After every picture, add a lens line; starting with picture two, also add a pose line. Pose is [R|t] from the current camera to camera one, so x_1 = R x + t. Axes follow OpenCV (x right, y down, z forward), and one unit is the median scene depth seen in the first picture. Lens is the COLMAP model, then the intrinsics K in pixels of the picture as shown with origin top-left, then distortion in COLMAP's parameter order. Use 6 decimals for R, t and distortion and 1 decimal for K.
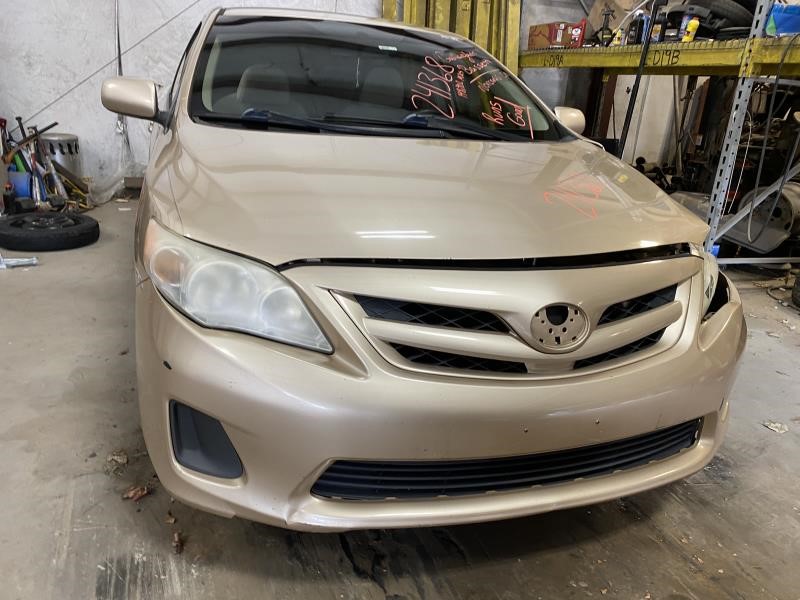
lens RADIAL K [[606.3, 0, 400.0], [0, 606.3, 300.0], [0, 0, 1]] dist [0.006407, 0.002696]
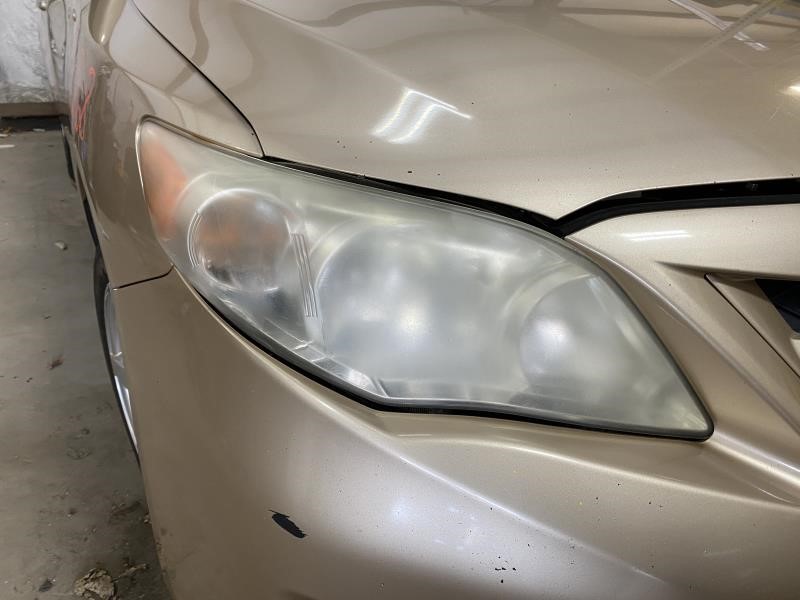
lens RADIAL K [[639.0, 0, 400.0], [0, 639.0, 300.0], [0, 0, 1]] dist [0.008842, 0.004169]
pose [[0.989656, -0.094710, 0.107753, -0.285118], [0.082018, 0.989778, 0.116669, -0.050455], [-0.117701, -0.106625, 0.987308, 0.524080]]
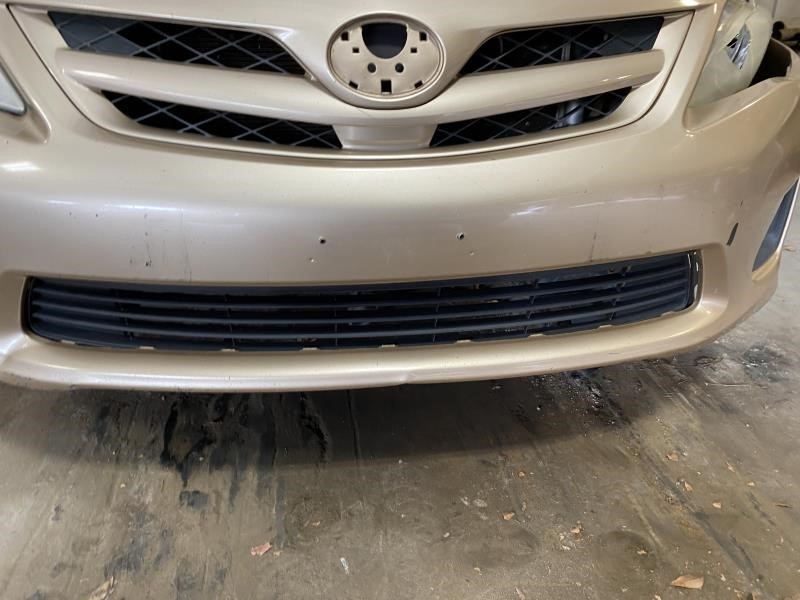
lens RADIAL K [[606.3, 0, 400.0], [0, 606.3, 300.0], [0, 0, 1]] dist [0.006407, 0.002696]
pose [[0.980998, 0.031173, -0.191497, 0.335040], [-0.008169, 0.992769, 0.119760, 0.170245], [0.193846, -0.115920, 0.974159, 0.365676]]
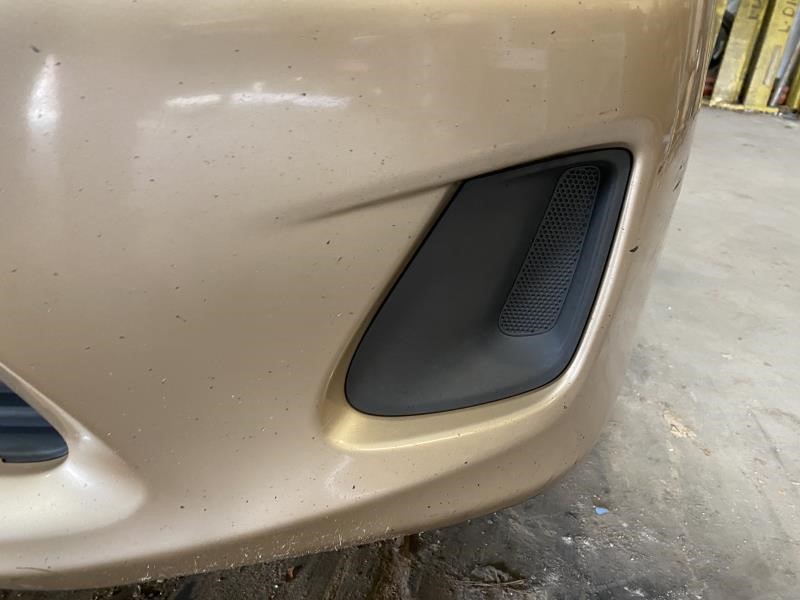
lens RADIAL K [[606.3, 0, 400.0], [0, 606.3, 300.0], [0, 0, 1]] dist [0.006407, 0.002696]
pose [[0.837673, 0.262594, -0.478903, 0.711752], [-0.224348, 0.964881, 0.136649, 0.143071], [0.497968, -0.007027, 0.867167, 0.951896]]
